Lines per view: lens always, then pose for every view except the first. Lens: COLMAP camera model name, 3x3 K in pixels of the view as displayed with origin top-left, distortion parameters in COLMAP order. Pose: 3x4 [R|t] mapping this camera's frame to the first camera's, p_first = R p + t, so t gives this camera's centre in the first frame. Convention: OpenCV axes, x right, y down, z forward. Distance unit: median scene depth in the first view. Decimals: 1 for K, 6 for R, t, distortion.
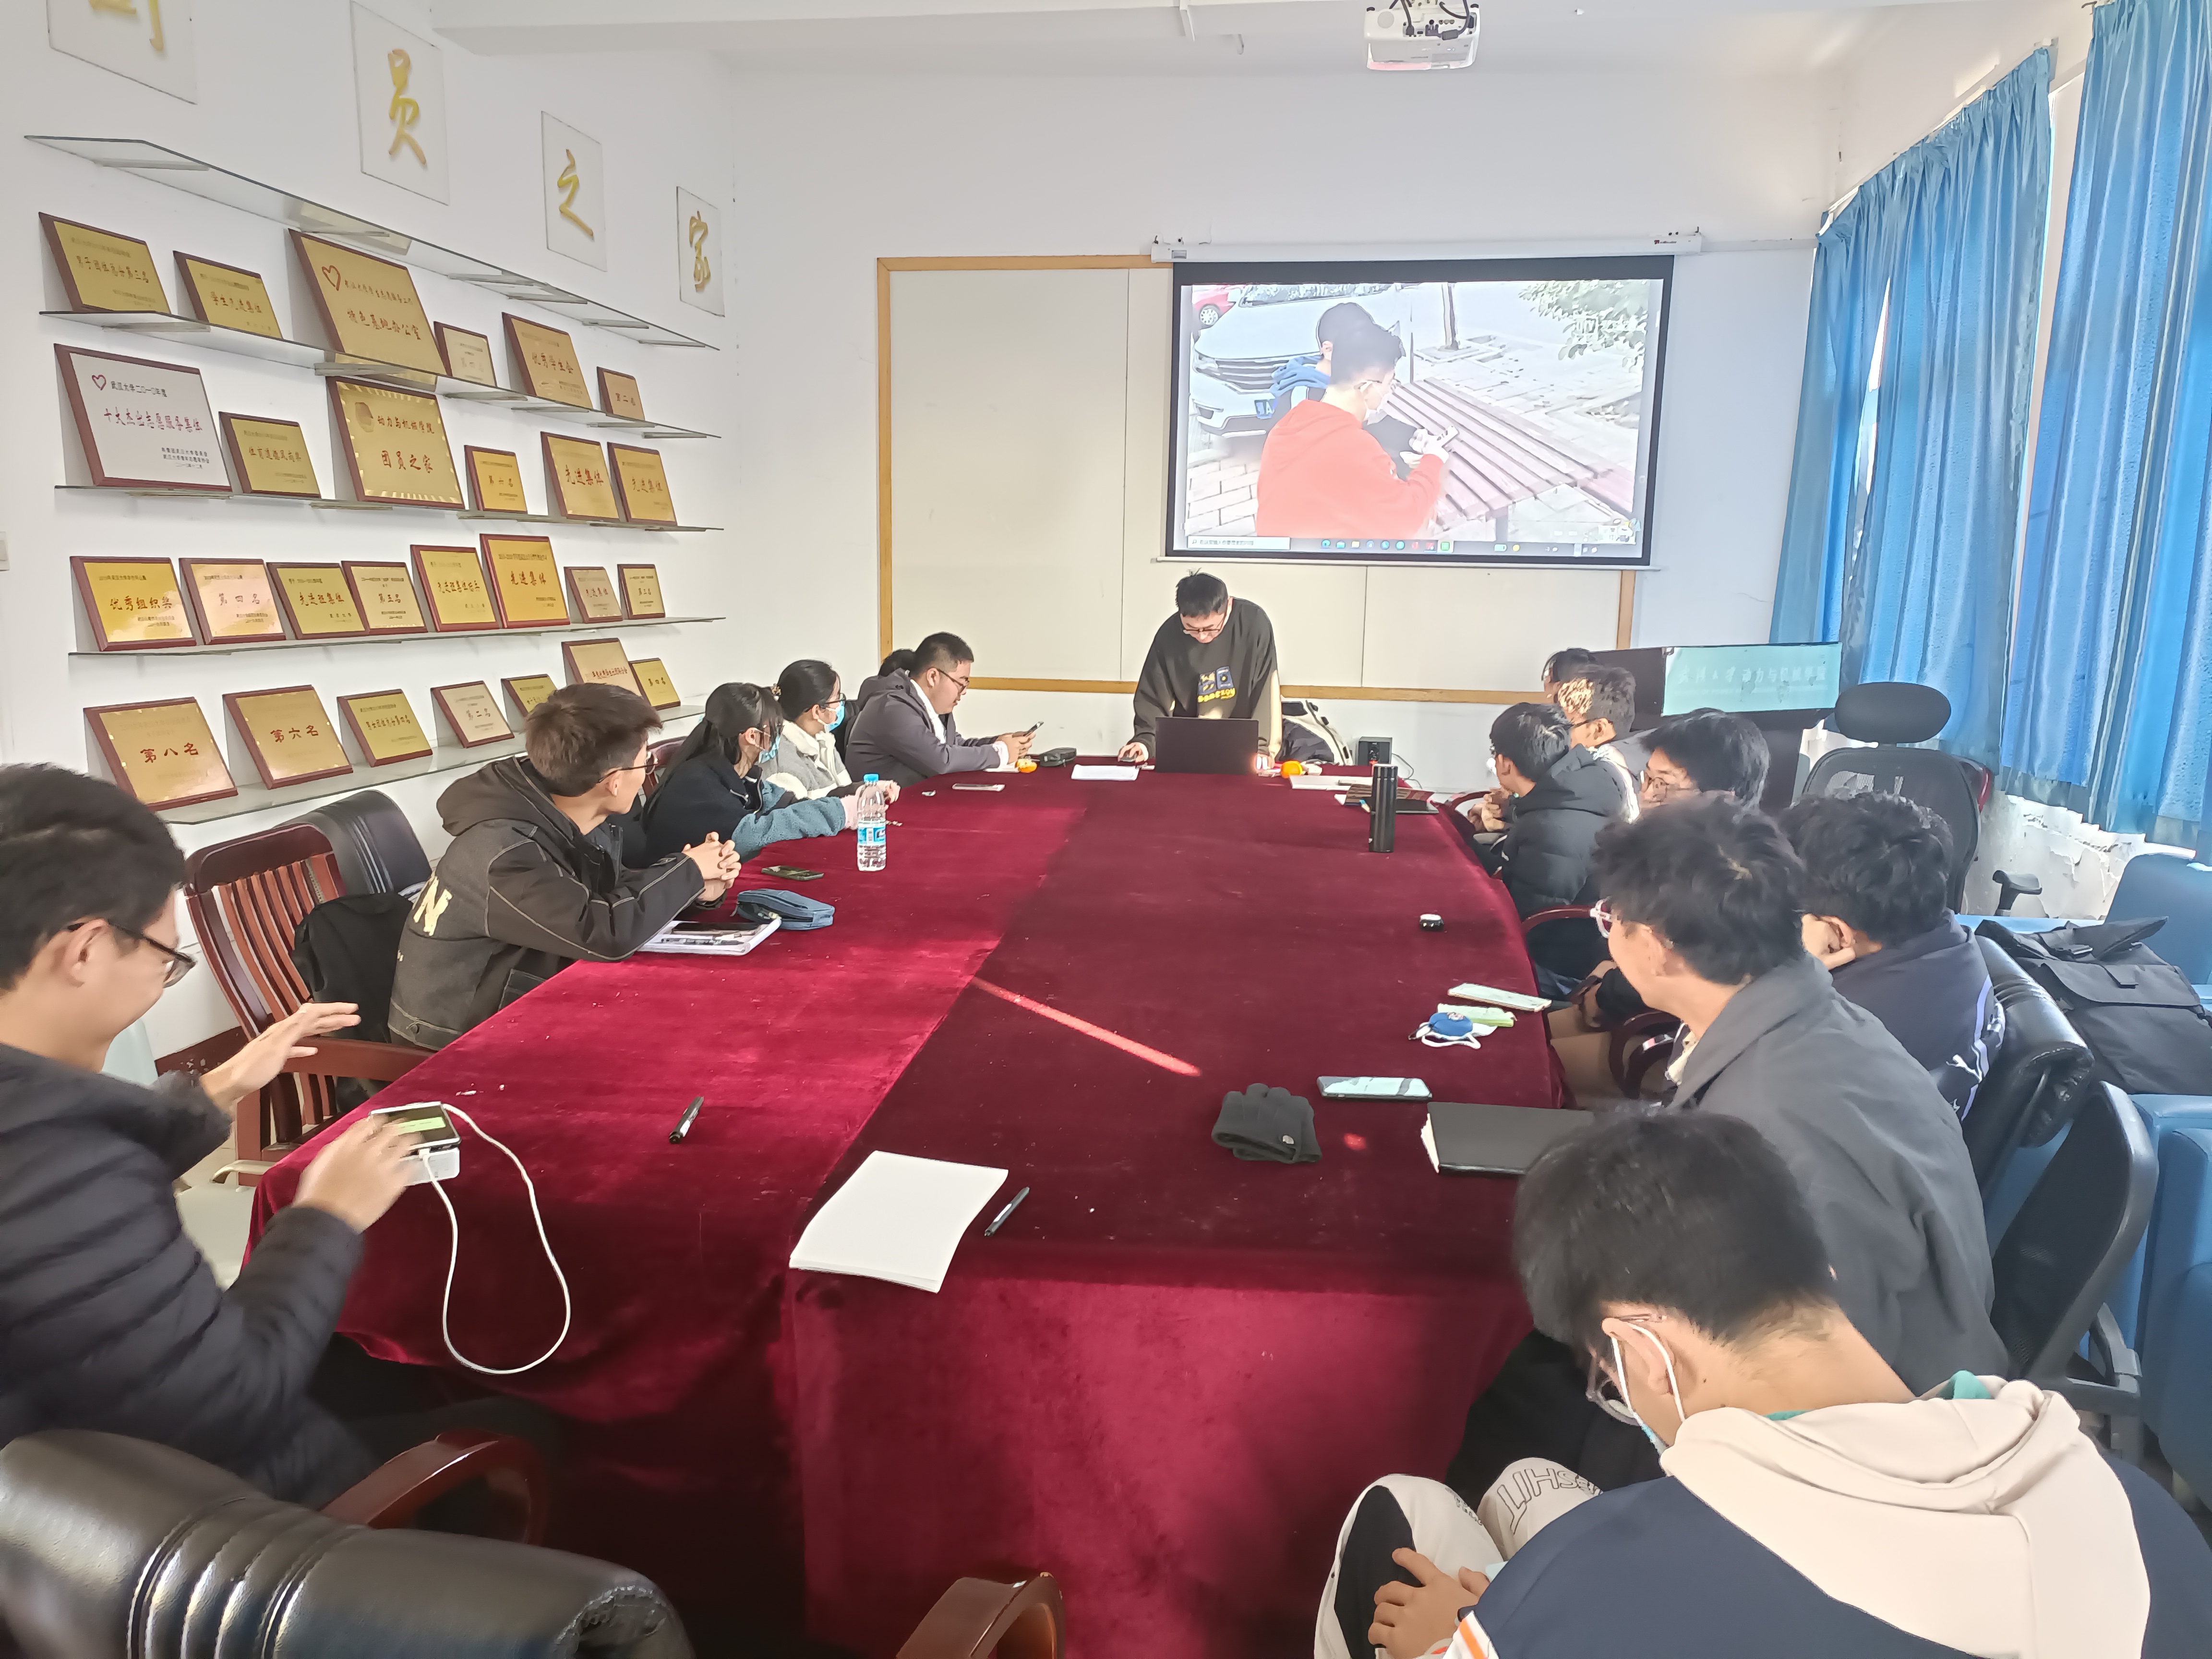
lens RADIAL K [[1620.9, 0, 1101.8], [0, 1620.9, 828.1], [0, 0, 1]] dist [0.041777, -0.038924]
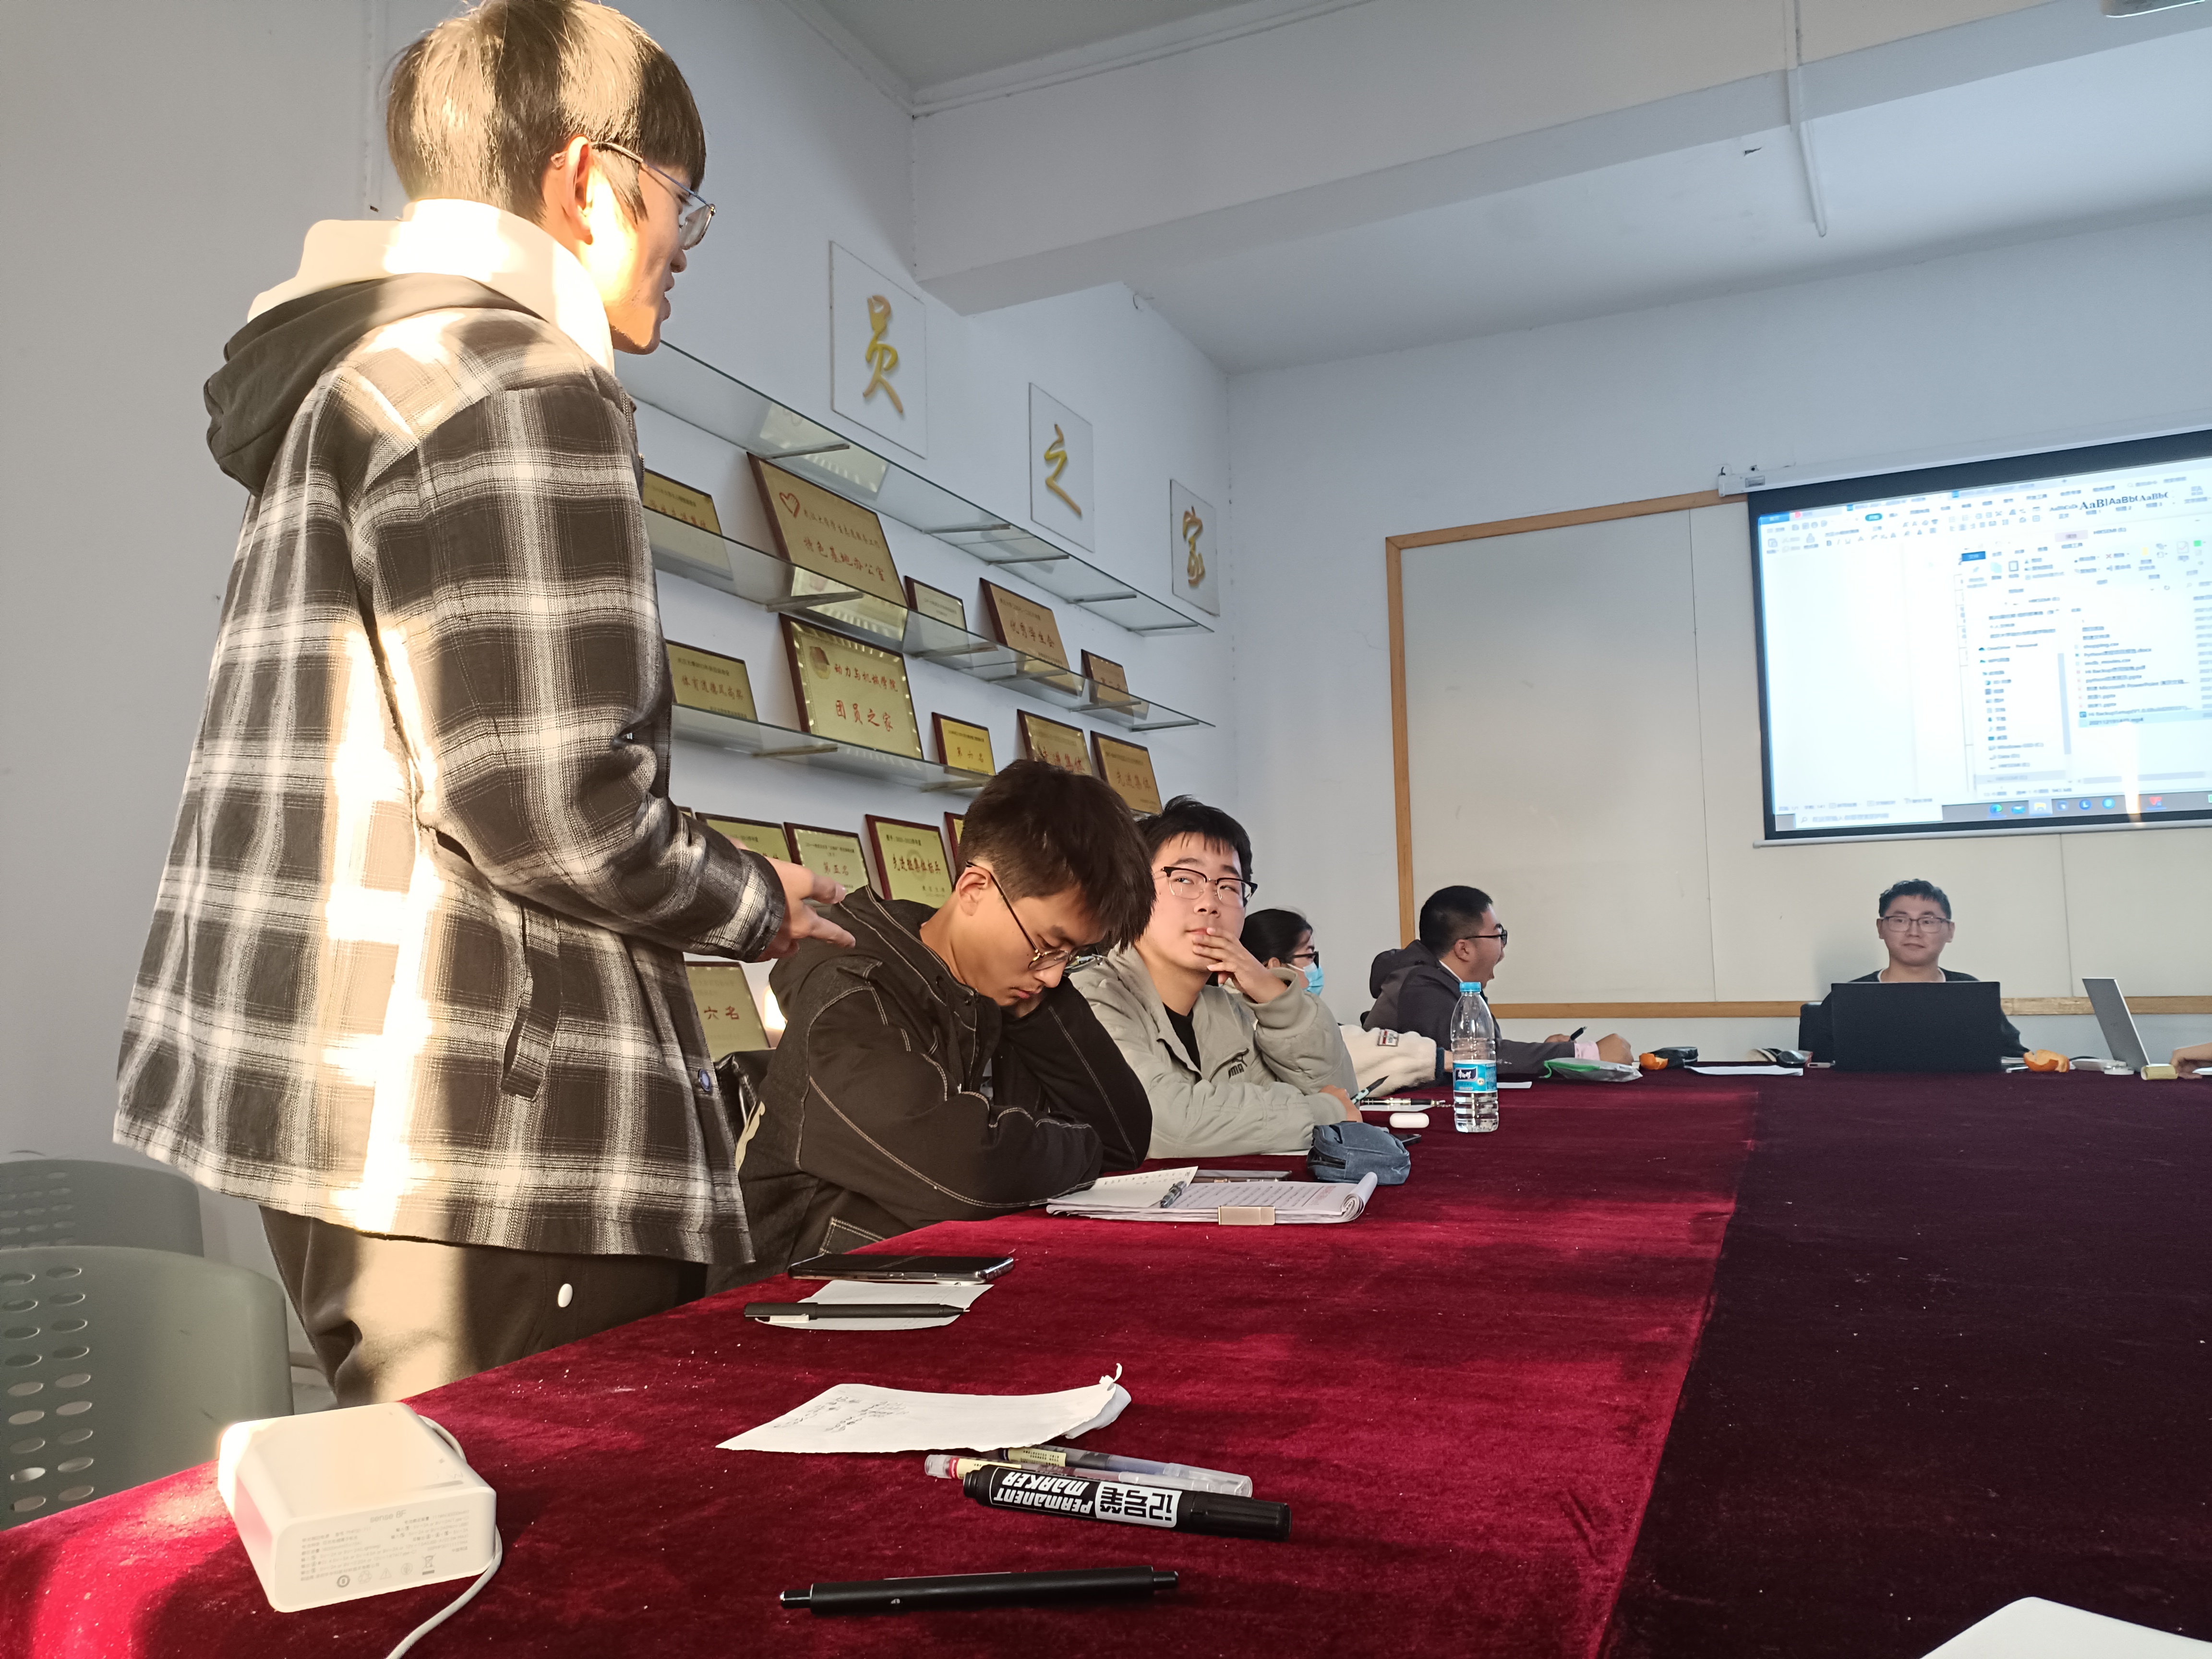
lens RADIAL K [[1620.9, 0, 1094.1], [0, 1620.9, 821.5], [0, 0, 1]] dist [0.041777, -0.038924]
pose [[0.953739, -0.063254, -0.293905, -0.048645], [-0.016449, 0.965171, -0.261100, 0.045554], [0.300184, 0.253856, 0.919482, 0.215871]]
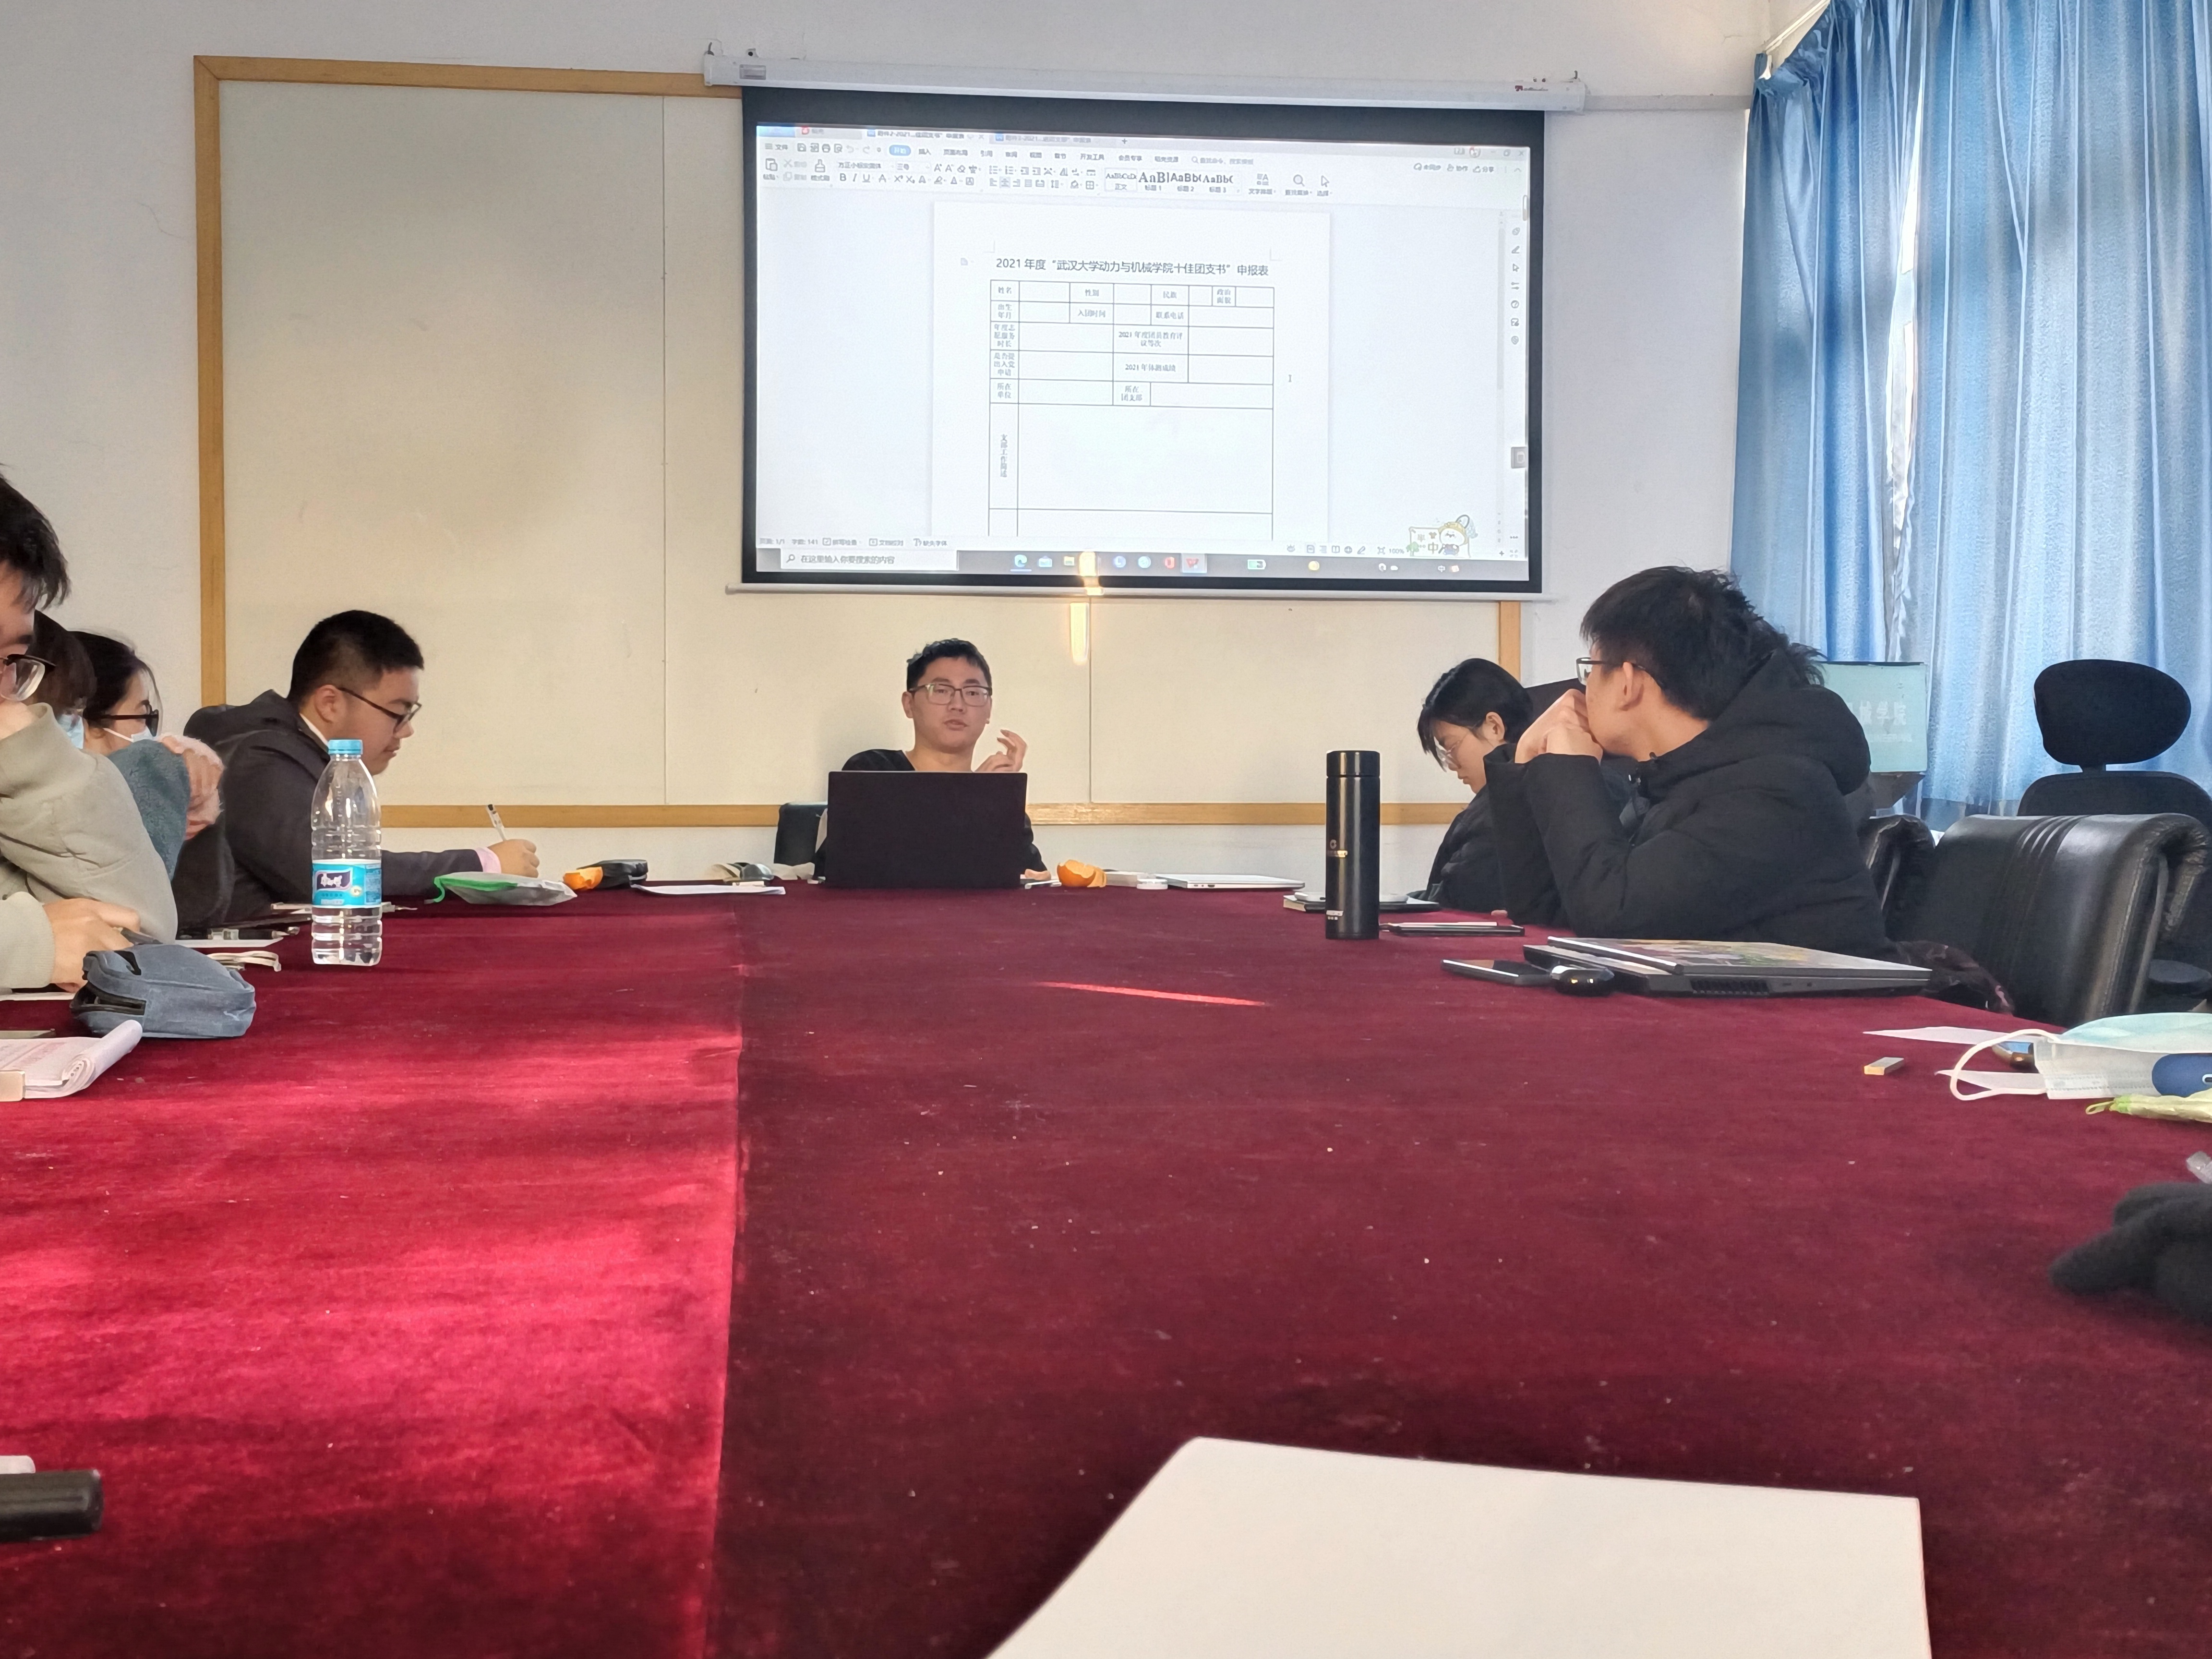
lens RADIAL K [[2380.9, 0, 1116.9], [0, 2380.9, 807.3], [0, 0, 1]] dist [0.026762, 0.000000]
pose [[0.967350, -0.019080, 0.252724, -0.057811], [0.058172, 0.987256, -0.148128, 0.051274], [-0.246677, 0.157994, 0.956132, 0.231970]]
